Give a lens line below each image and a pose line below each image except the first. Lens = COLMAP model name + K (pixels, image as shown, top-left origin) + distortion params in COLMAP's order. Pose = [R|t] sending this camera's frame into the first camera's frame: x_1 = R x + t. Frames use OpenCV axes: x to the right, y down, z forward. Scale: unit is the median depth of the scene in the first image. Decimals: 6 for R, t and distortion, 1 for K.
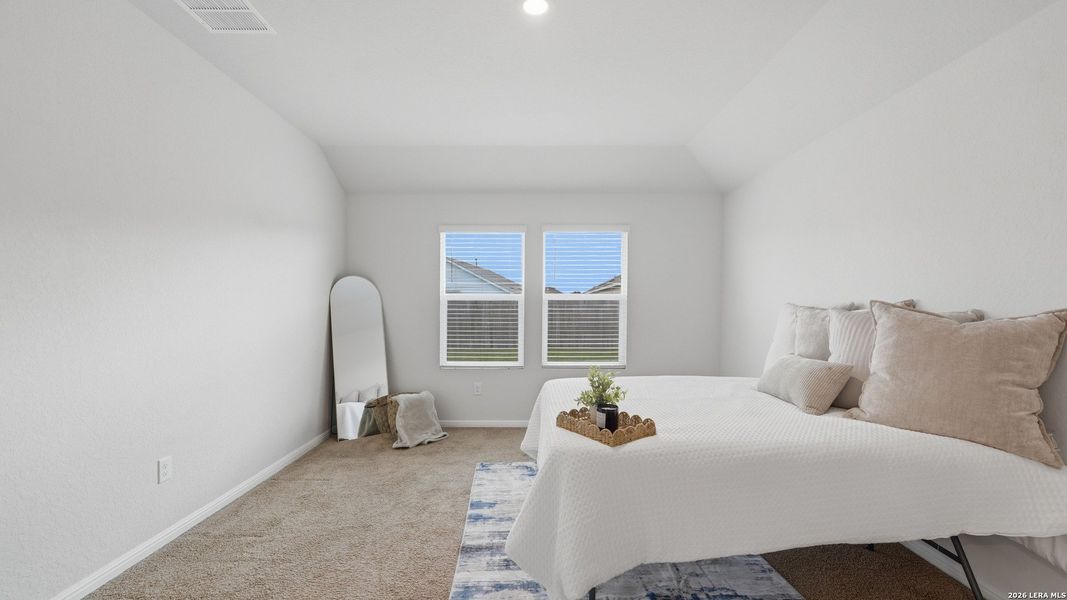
lens RADIAL K [[439.8, 0, 532.7], [0, 439.8, 311.8], [0, 0, 1]] dist [-0.009005, -0.000032]
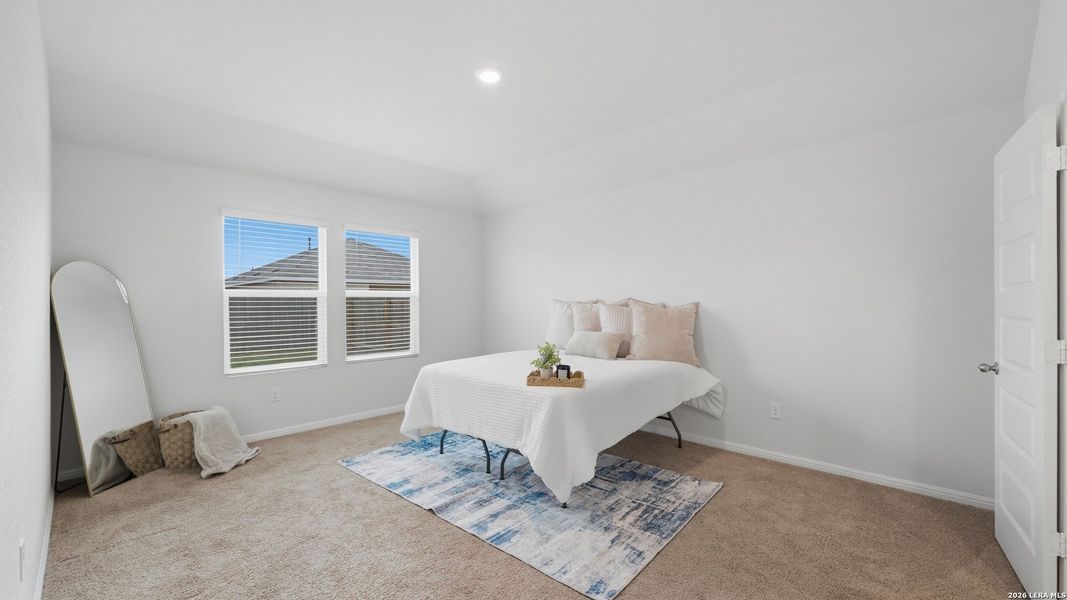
lens RADIAL K [[427.2, 0, 531.5], [0, 427.2, 303.2], [0, 0, 1]] dist [-0.000908, -0.000325]
pose [[0.689486, -0.003898, 0.724288, -0.410507], [0.014408, 0.999861, -0.008335, 0.002551], [-0.724155, 0.016182, 0.689447, 0.013385]]
